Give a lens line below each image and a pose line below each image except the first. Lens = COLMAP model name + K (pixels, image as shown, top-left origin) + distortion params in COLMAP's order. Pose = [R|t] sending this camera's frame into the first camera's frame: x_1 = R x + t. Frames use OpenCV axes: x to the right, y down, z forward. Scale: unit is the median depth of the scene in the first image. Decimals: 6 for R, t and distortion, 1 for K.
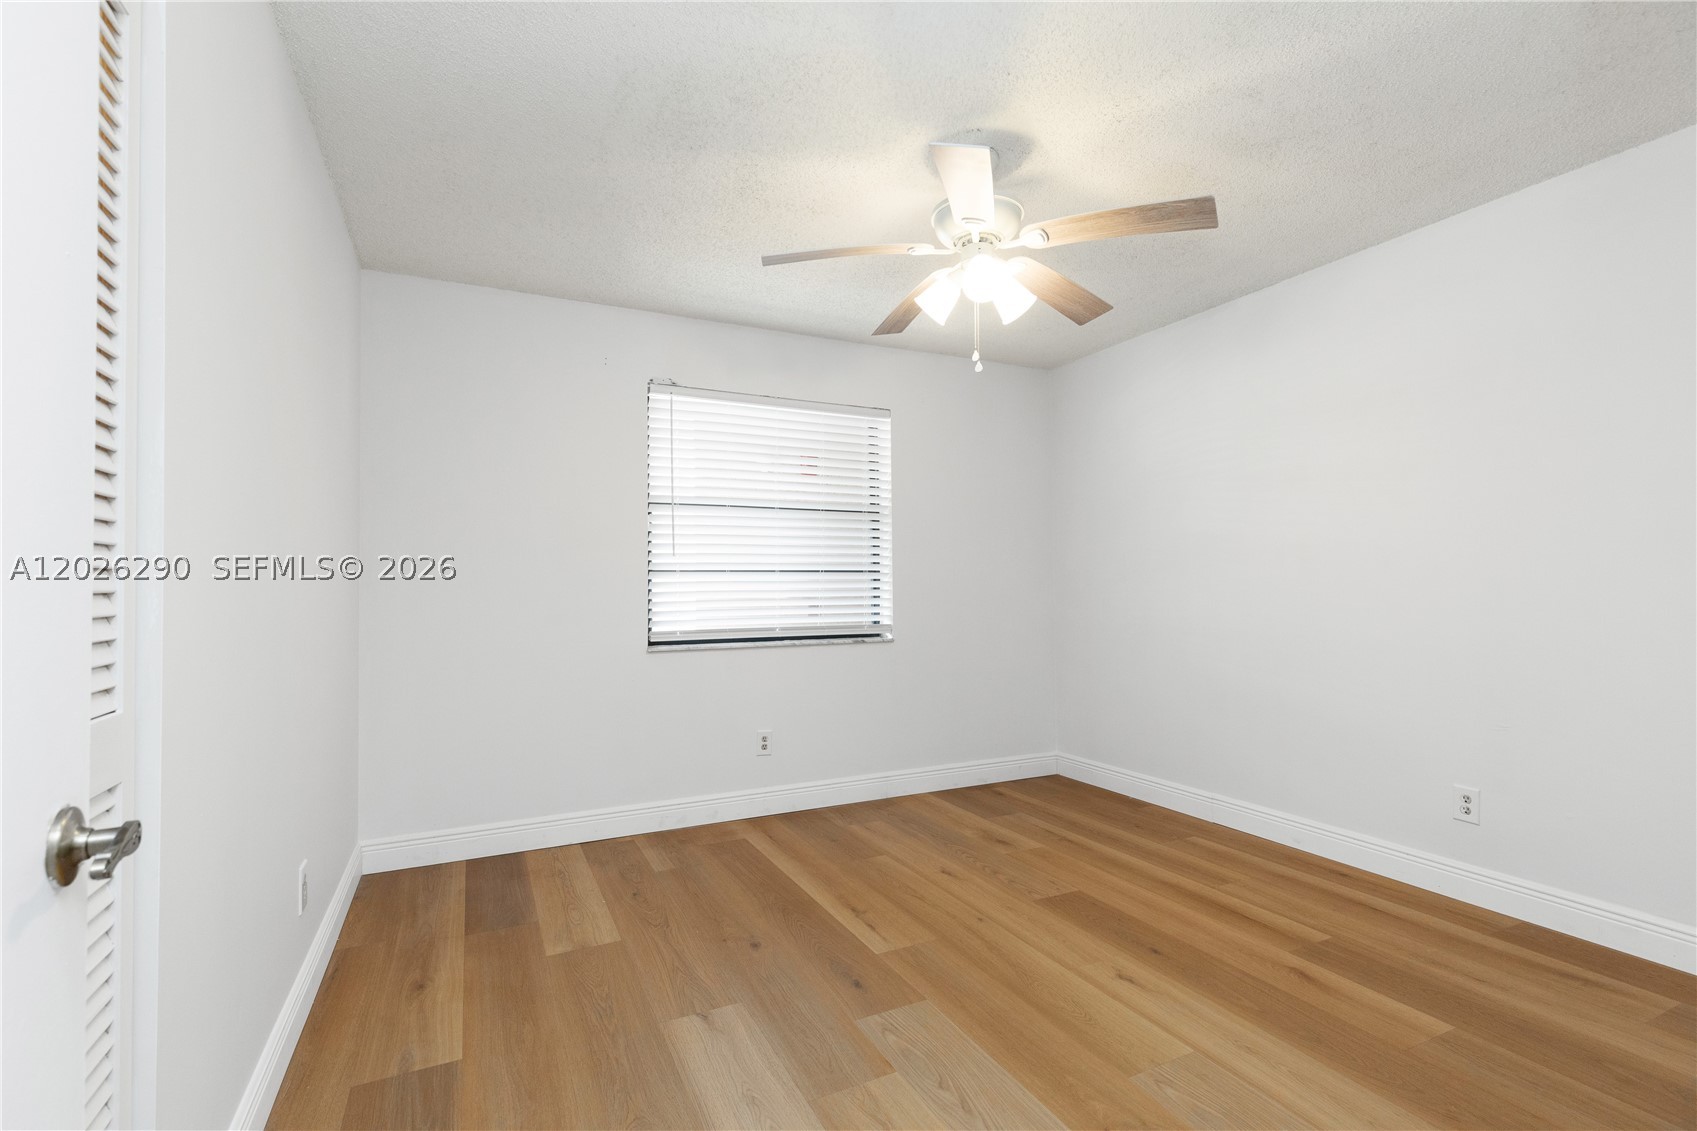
lens RADIAL K [[780.3, 0, 844.0], [0, 780.3, 583.1], [0, 0, 1]] dist [0.010544, -0.000913]
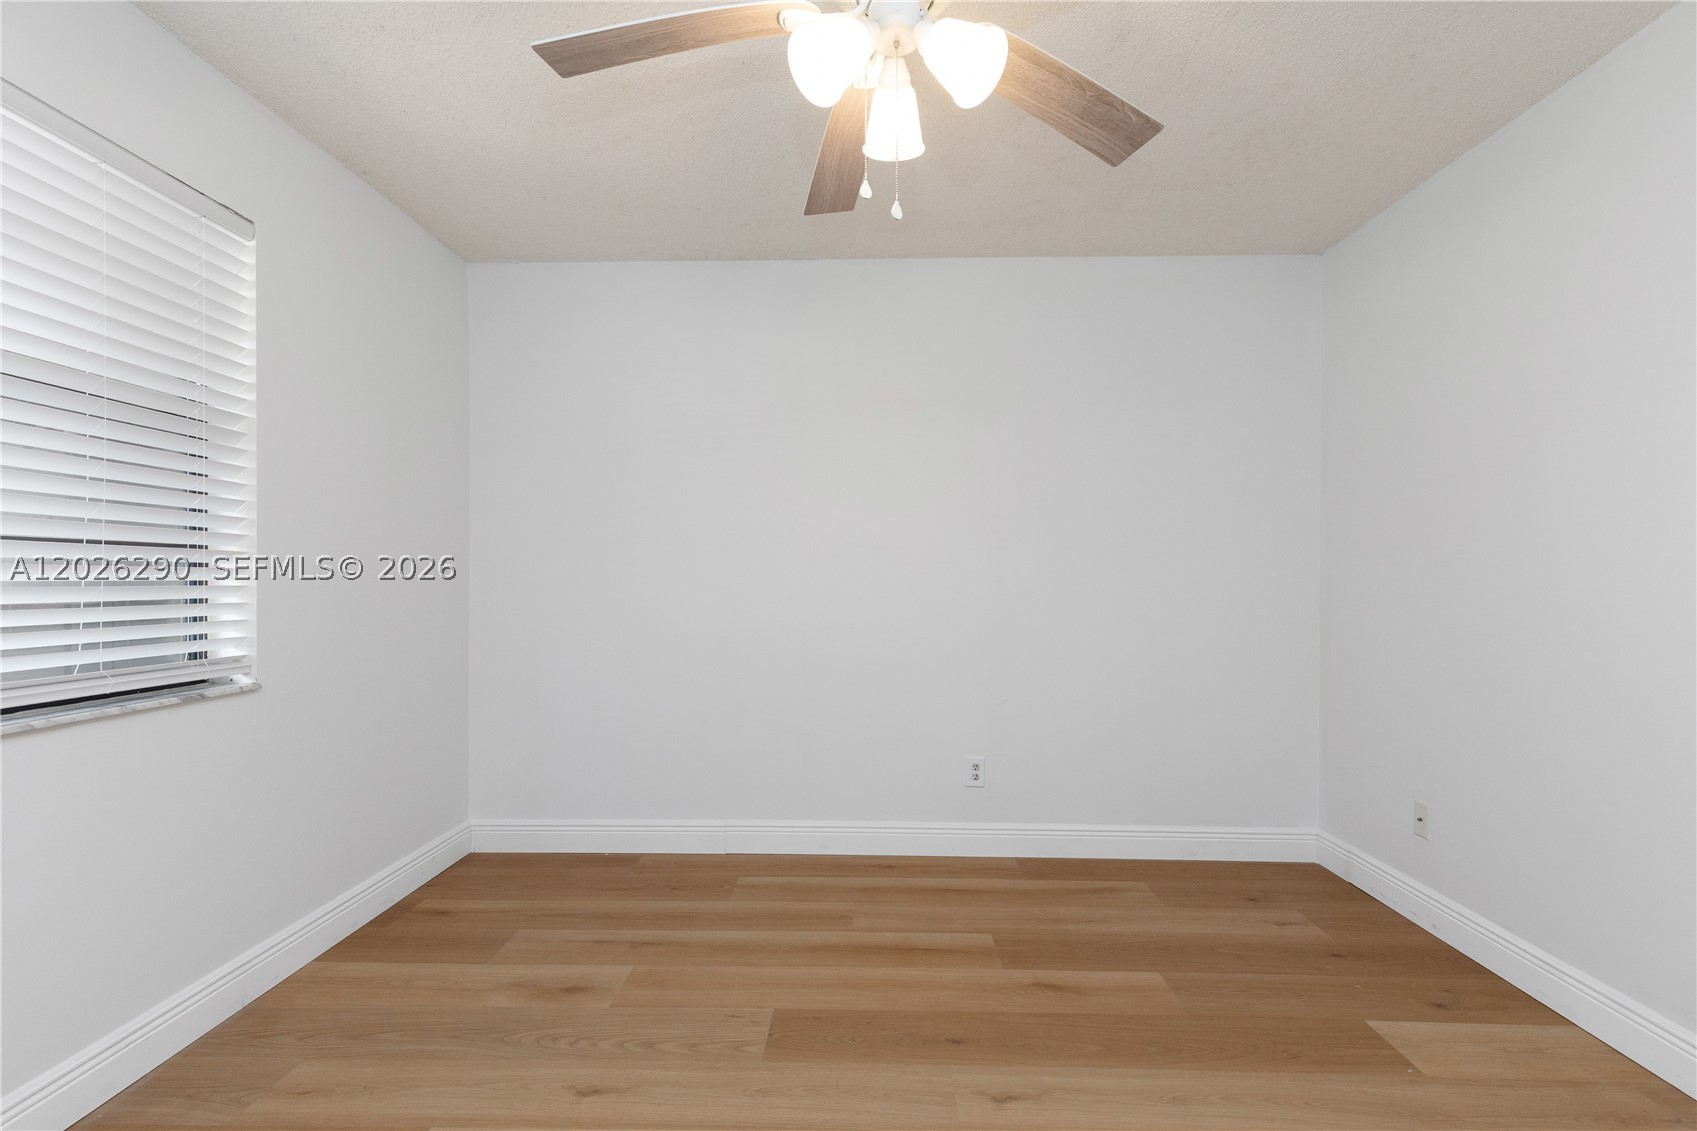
lens RADIAL K [[780.3, 0, 844.0], [0, 780.3, 583.1], [0, 0, 1]] dist [0.010544, -0.000913]
pose [[0.458499, 0.002170, 0.888692, -0.266599], [-0.008418, 0.999963, 0.001902, 0.003263], [-0.888655, -0.008353, 0.458500, 0.545211]]
